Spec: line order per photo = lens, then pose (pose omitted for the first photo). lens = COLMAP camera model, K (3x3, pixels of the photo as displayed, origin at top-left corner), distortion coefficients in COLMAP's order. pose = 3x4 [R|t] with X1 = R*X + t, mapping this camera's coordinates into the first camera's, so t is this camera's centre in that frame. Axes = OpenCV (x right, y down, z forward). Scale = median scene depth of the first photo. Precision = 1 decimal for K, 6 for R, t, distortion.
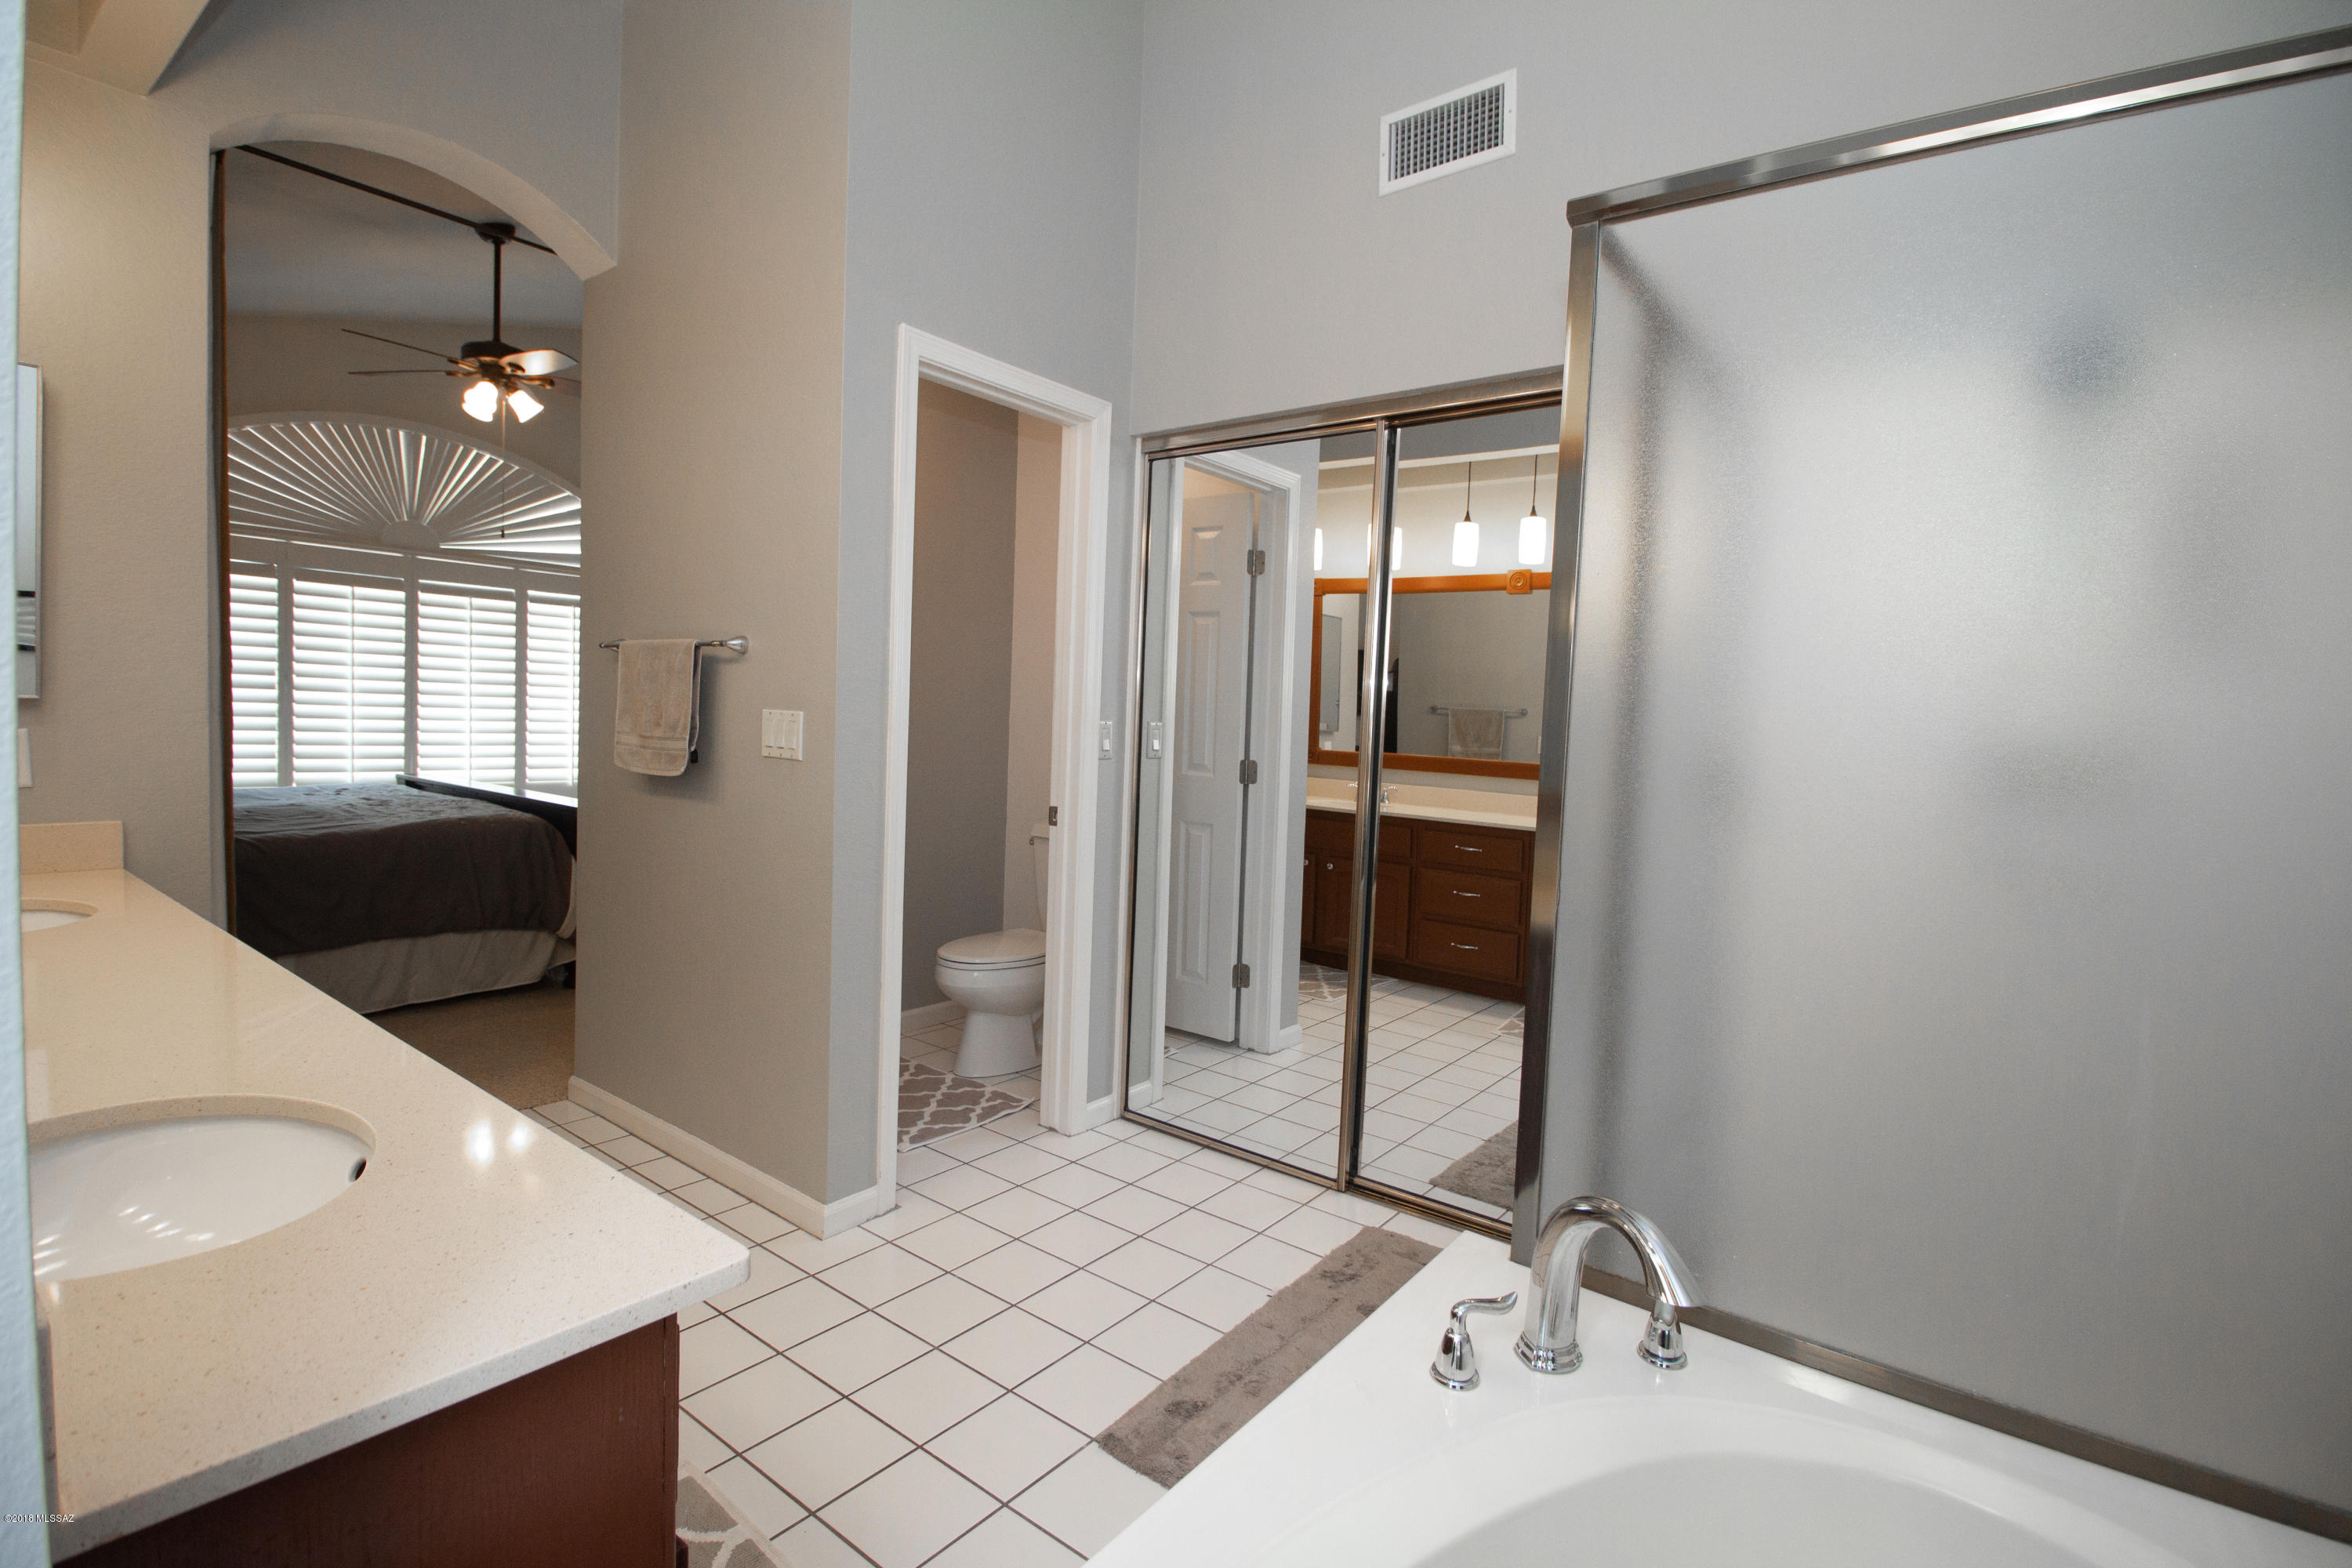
lens RADIAL K [[1085.7, 0, 1173.2], [0, 1085.7, 785.4], [0, 0, 1]] dist [-0.005709, -0.005430]
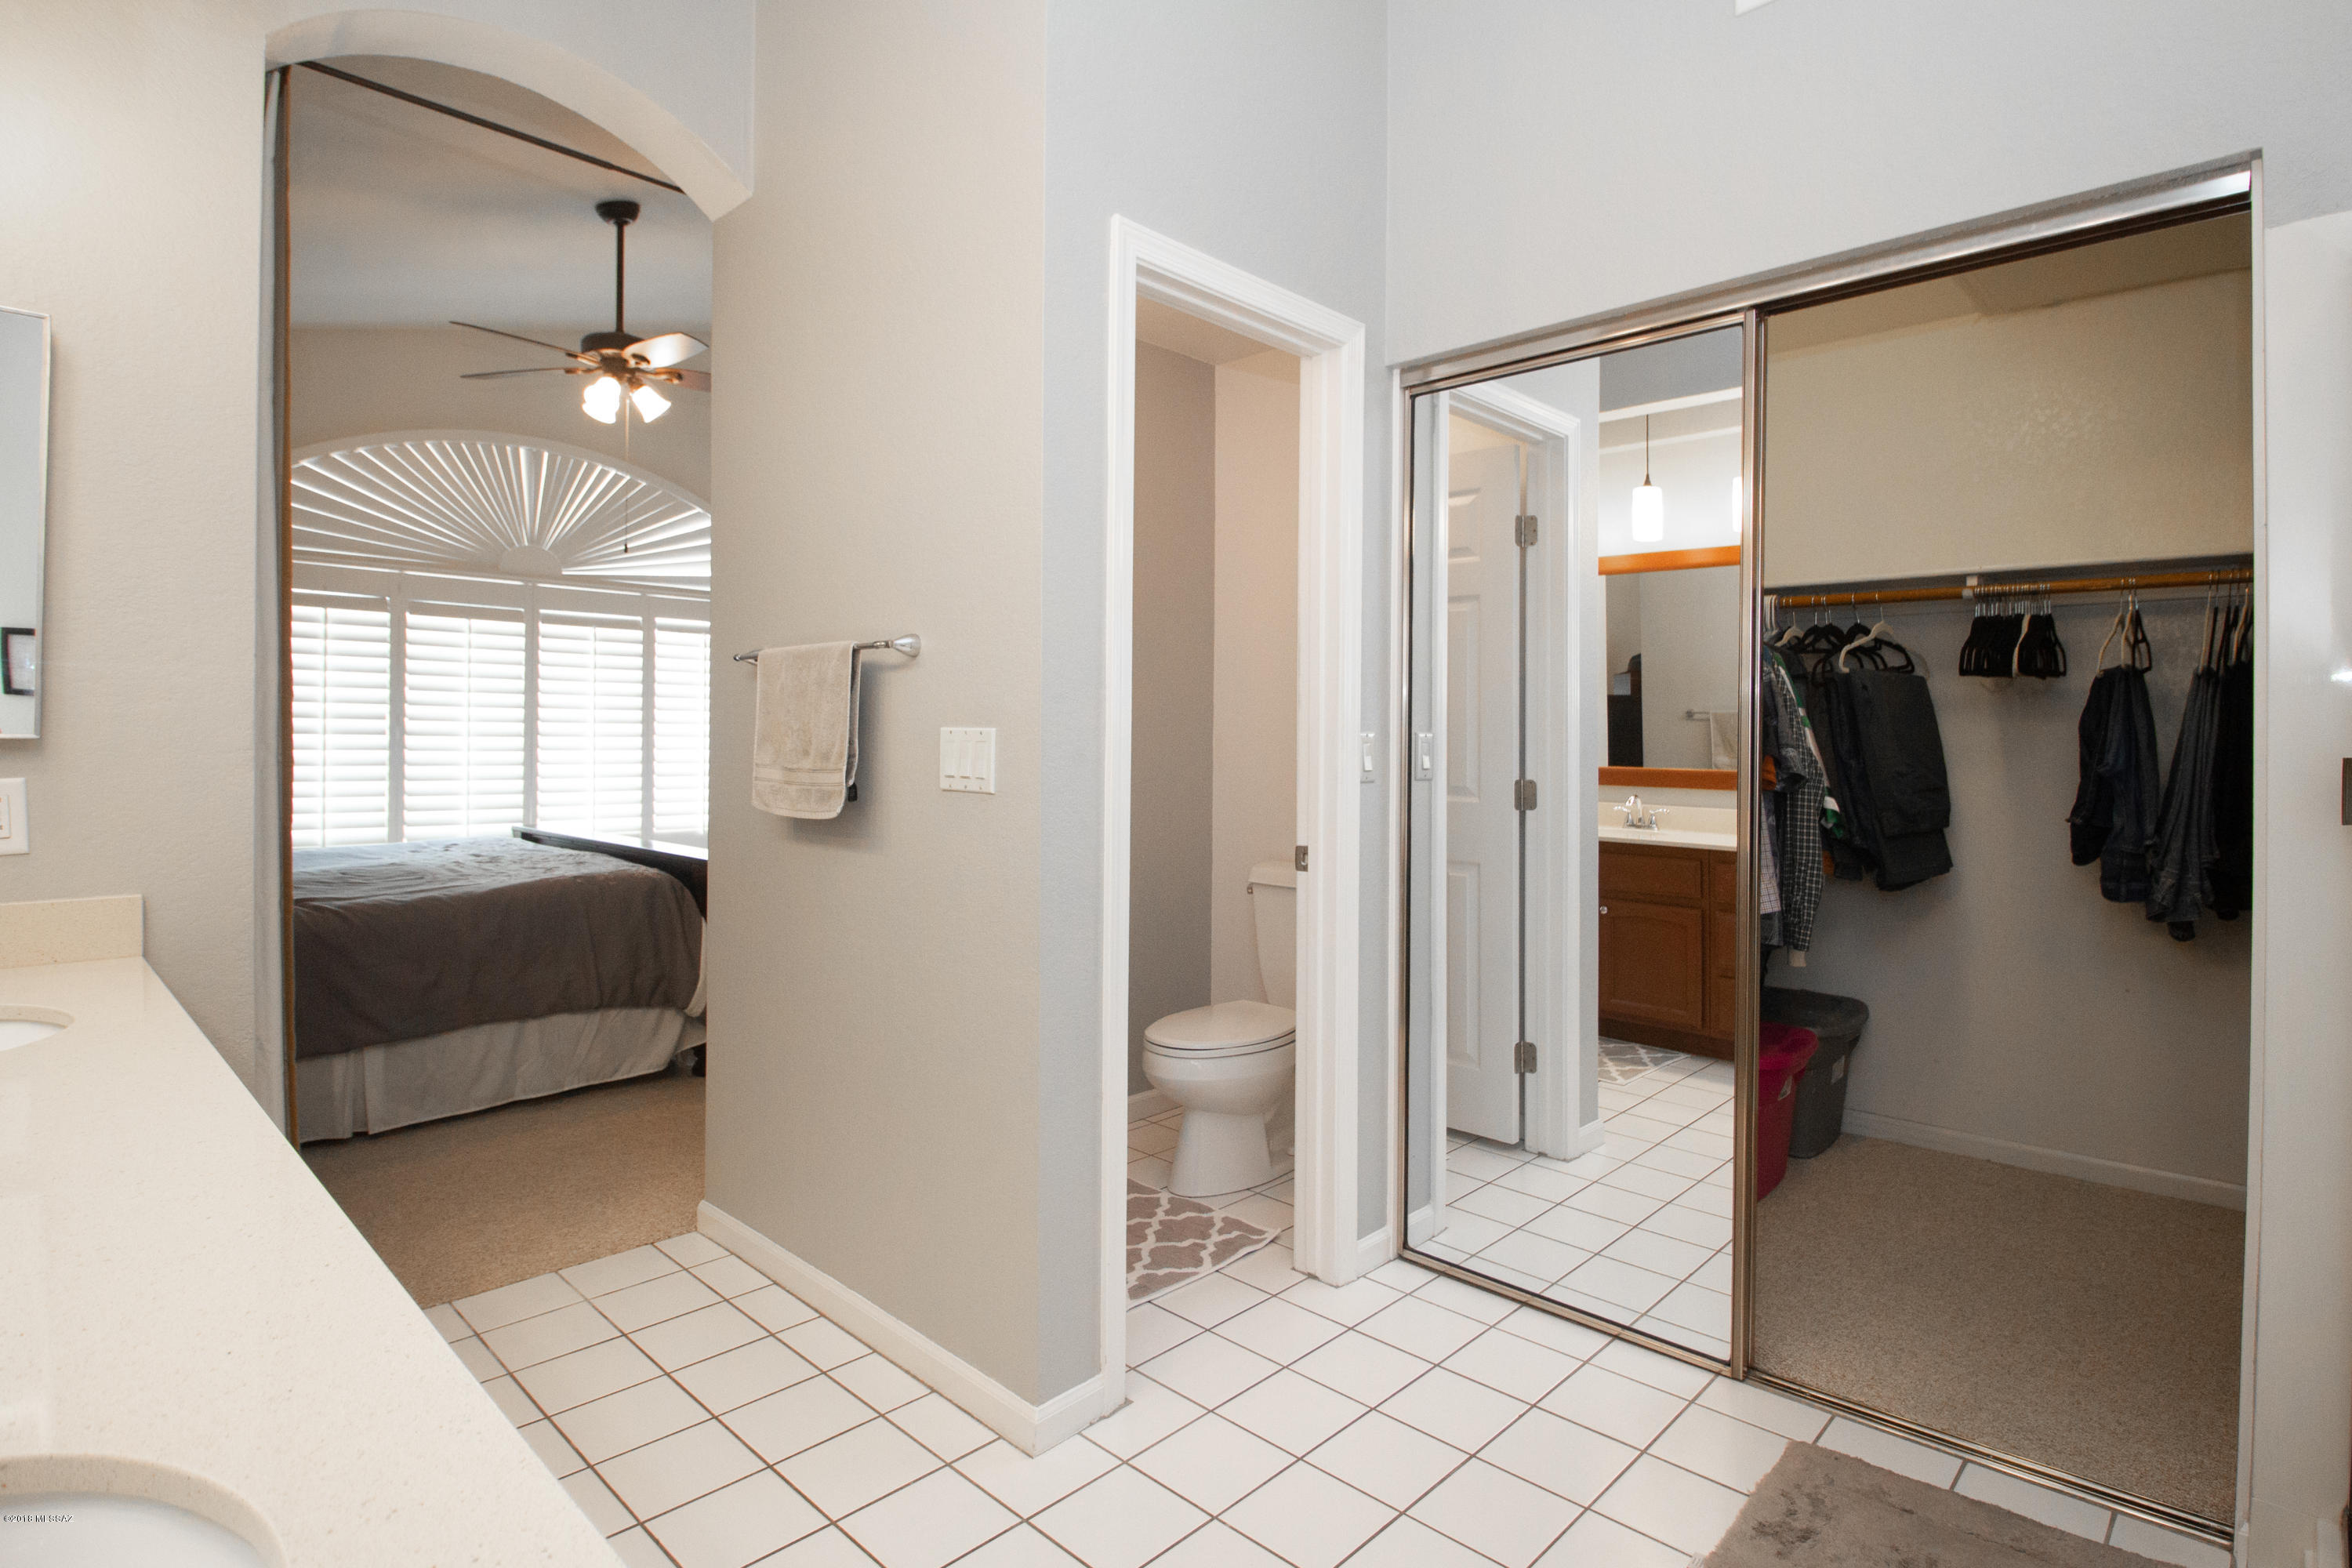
lens RADIAL K [[1179.6, 0, 1220.9], [0, 1179.6, 749.8], [0, 0, 1]] dist [-0.006192, 0.002417]
pose [[0.995240, -0.031862, -0.092100, -0.079571], [0.026463, 0.997892, -0.059259, -0.000331], [0.093794, 0.056539, 0.993985, 0.146511]]
